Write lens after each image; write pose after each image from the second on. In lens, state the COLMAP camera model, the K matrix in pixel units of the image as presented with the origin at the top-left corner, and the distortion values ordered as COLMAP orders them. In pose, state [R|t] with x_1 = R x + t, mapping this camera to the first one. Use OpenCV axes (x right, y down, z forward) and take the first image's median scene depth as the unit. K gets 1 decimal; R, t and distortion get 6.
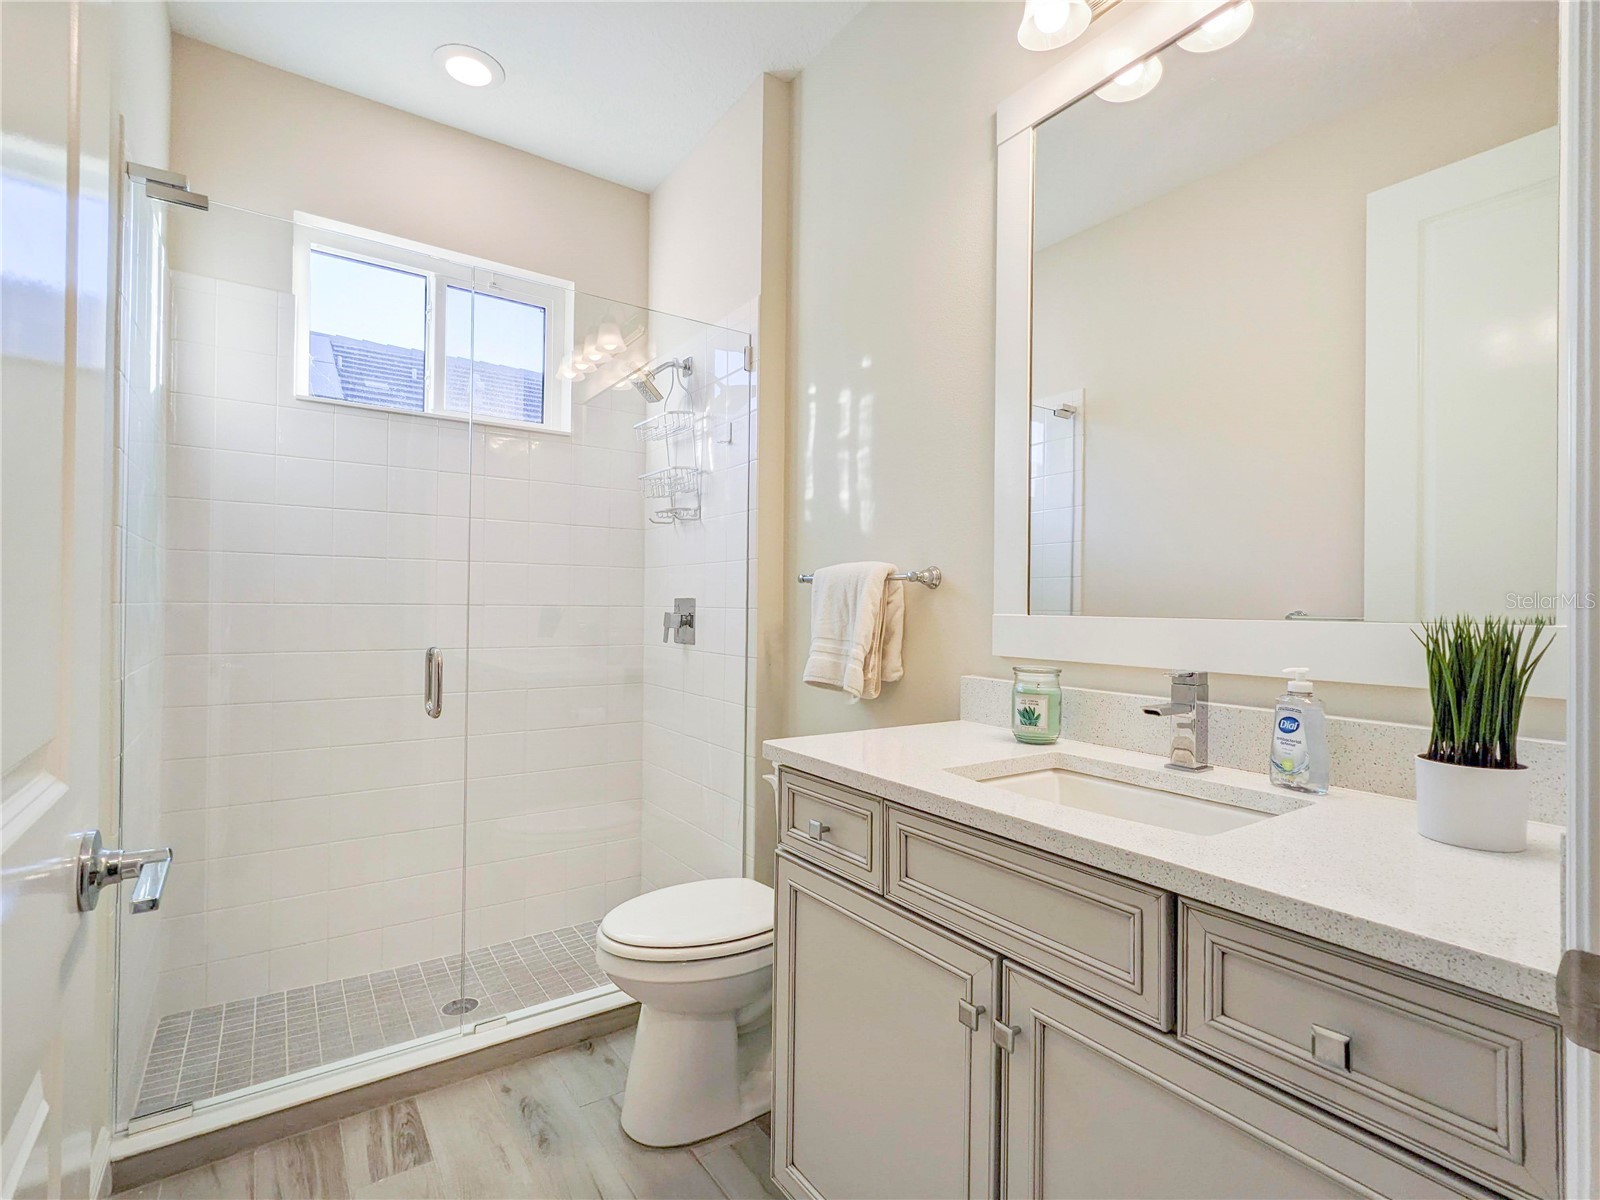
lens RADIAL K [[757.8, 0, 798.9], [0, 757.8, 608.2], [0, 0, 1]] dist [-0.020294, 0.000451]
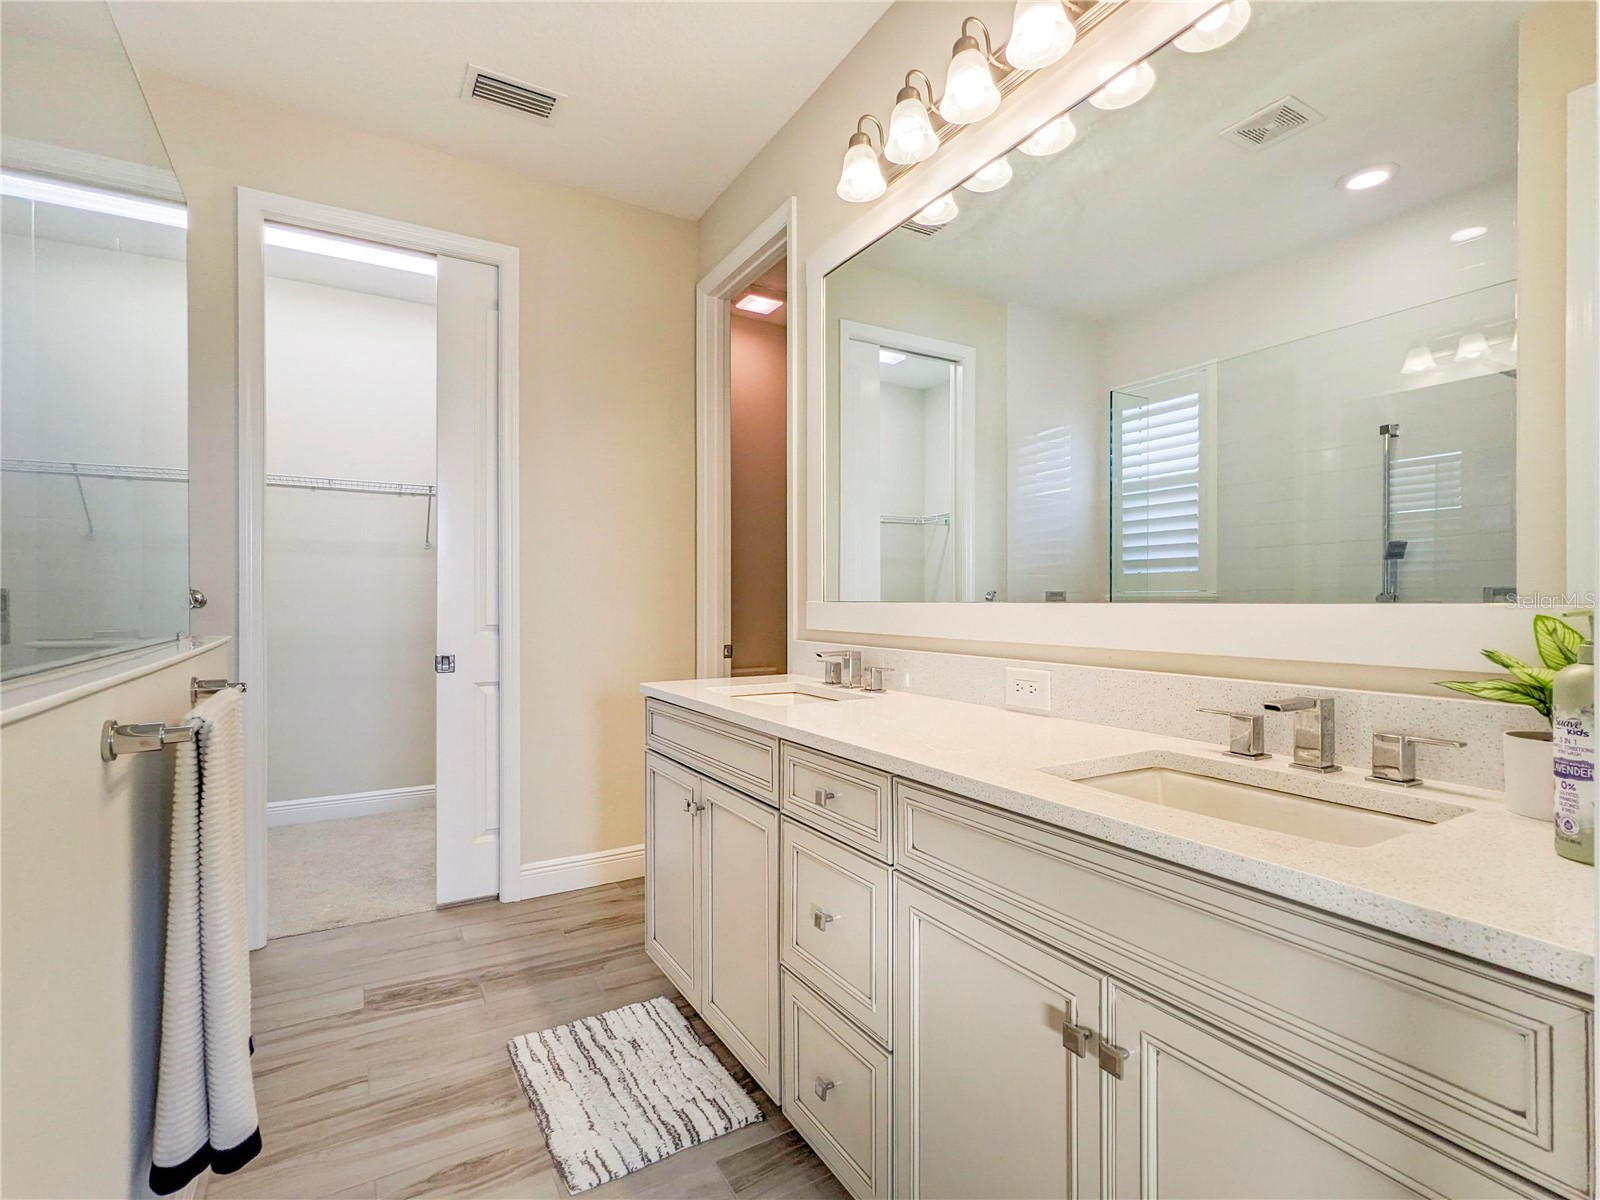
lens RADIAL K [[773.6, 0, 803.9], [0, 773.6, 601.6], [0, 0, 1]] dist [0.000381, 0.001024]
pose [[0.996545, -0.018199, -0.081031, 0.100356], [0.018244, 0.999834, -0.000194, 0.002323], [0.081021, -0.001285, 0.996712, -0.142115]]
